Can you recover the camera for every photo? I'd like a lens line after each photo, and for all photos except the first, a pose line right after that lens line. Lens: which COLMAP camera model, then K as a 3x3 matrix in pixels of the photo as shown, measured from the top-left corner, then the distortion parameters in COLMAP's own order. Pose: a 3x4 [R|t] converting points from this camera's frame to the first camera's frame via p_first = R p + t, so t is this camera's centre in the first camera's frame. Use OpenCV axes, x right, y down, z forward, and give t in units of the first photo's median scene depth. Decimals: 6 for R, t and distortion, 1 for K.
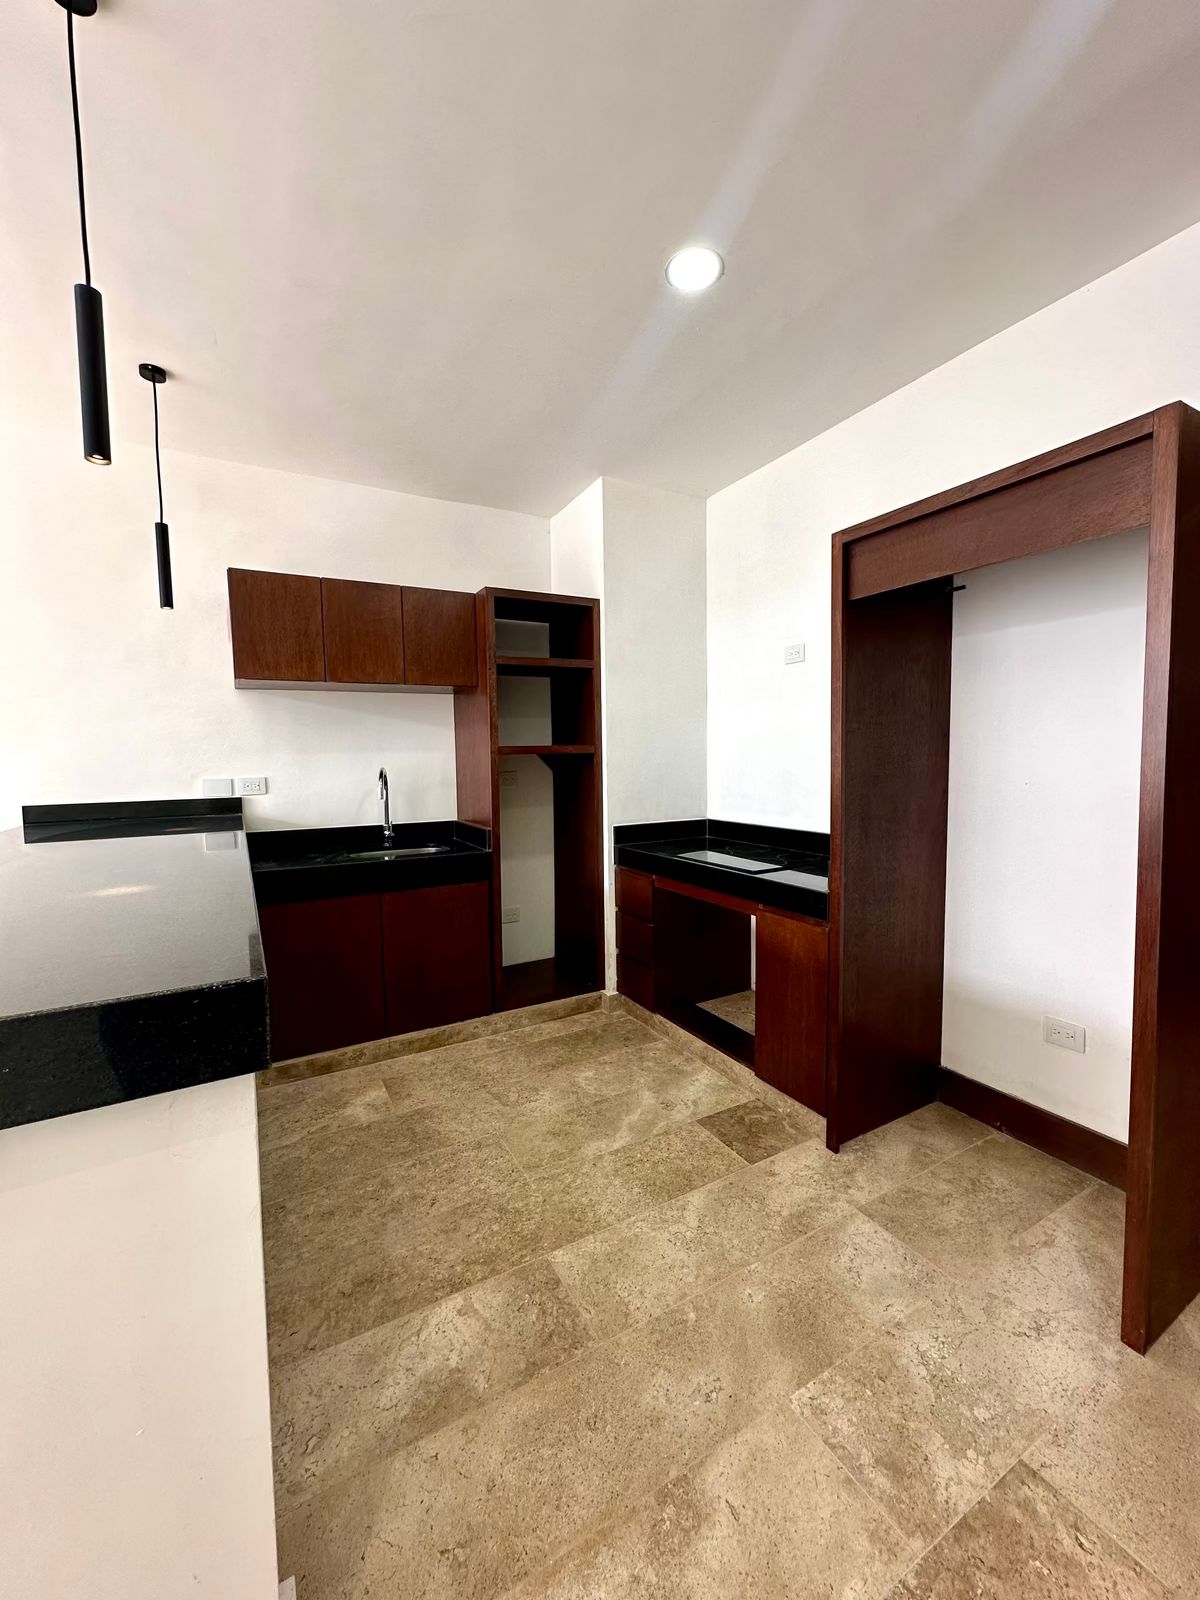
lens RADIAL K [[640.7, 0, 602.6], [0, 640.7, 799.1], [0, 0, 1]] dist [-0.002259, 0.000385]
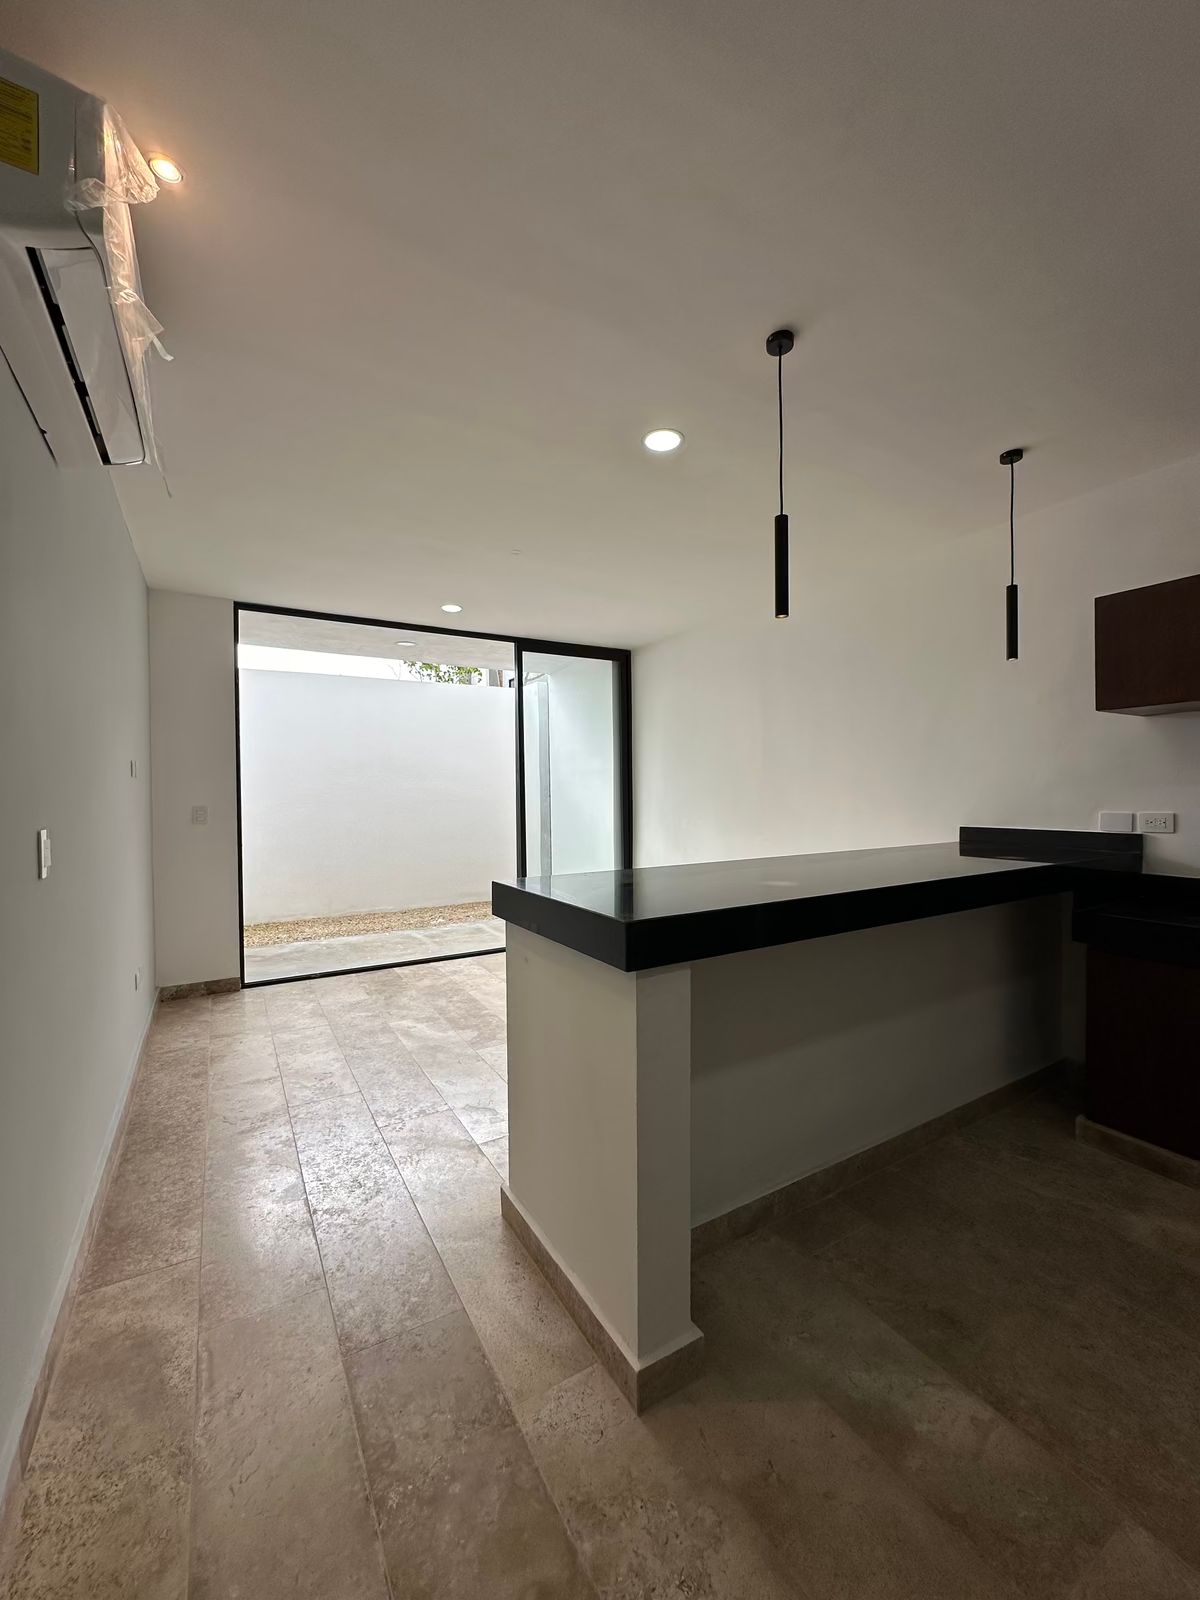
lens RADIAL K [[640.7, 0, 602.6], [0, 640.7, 799.1], [0, 0, 1]] dist [-0.002259, 0.000385]
pose [[0.021405, 0.027697, -0.999387, 0.445660], [-0.058359, 0.997946, 0.026408, -0.043918], [0.998066, 0.057758, 0.022977, 0.282201]]
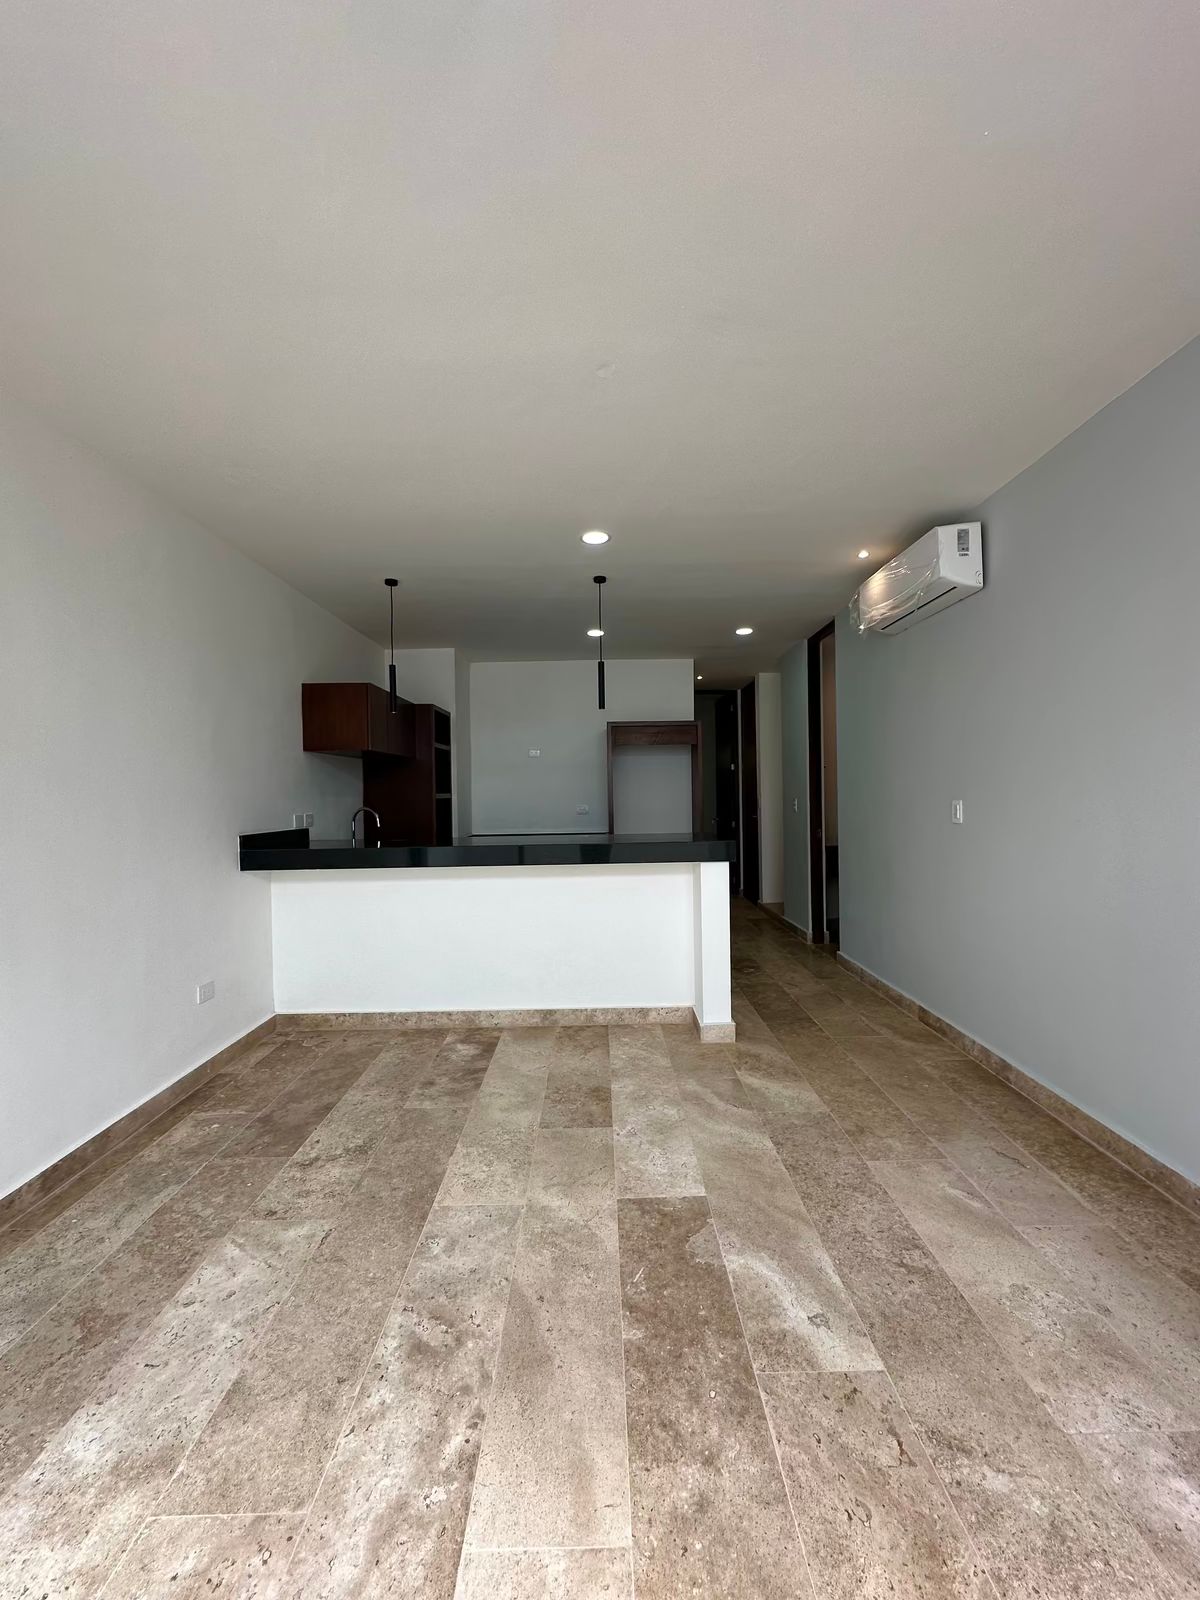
lens RADIAL K [[640.7, 0, 602.6], [0, 640.7, 799.1], [0, 0, 1]] dist [-0.002259, 0.000385]
pose [[0.488856, 0.001367, 0.872363, -2.015001], [0.069134, 0.996793, -0.040303, 0.048375], [-0.869621, 0.080012, 0.487194, -0.340359]]
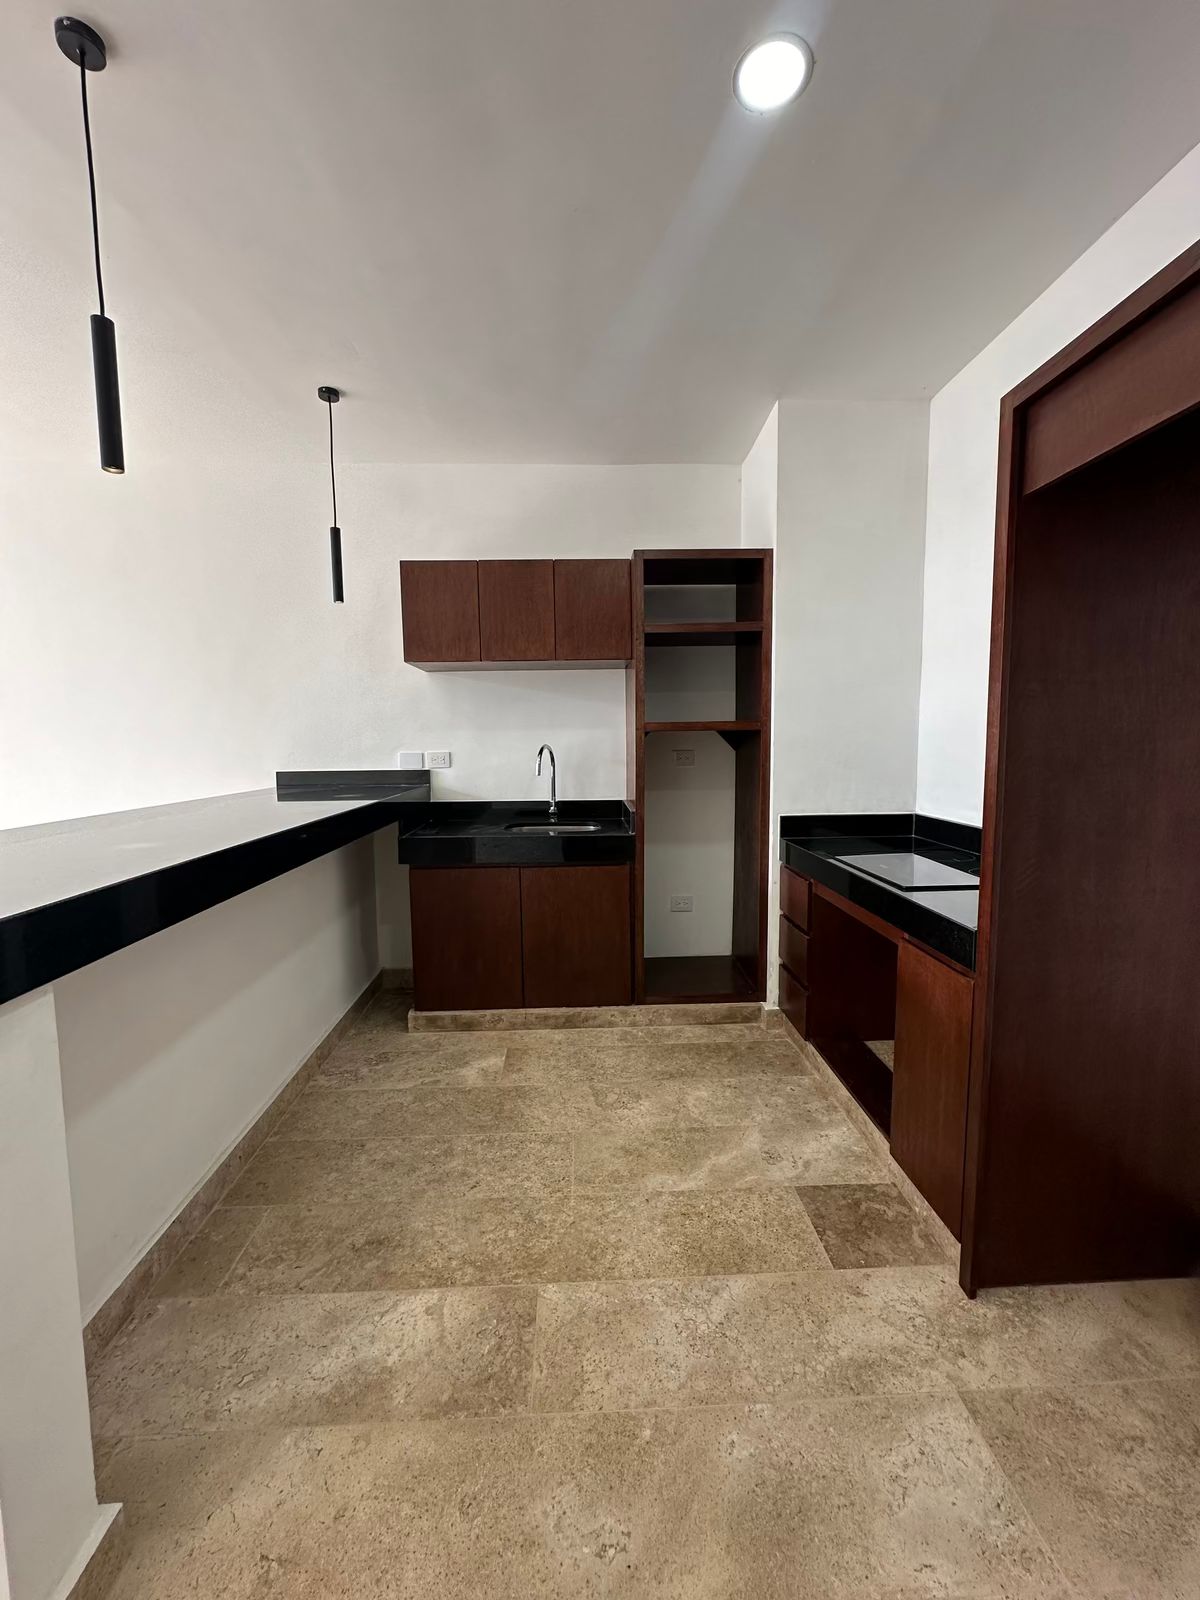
lens RADIAL K [[640.7, 0, 602.6], [0, 640.7, 799.1], [0, 0, 1]] dist [-0.002259, 0.000385]
pose [[0.890775, 0.048519, -0.451847, 0.283547], [-0.034227, 0.998623, 0.039757, -0.008931], [0.453154, -0.019949, 0.891209, 0.192013]]
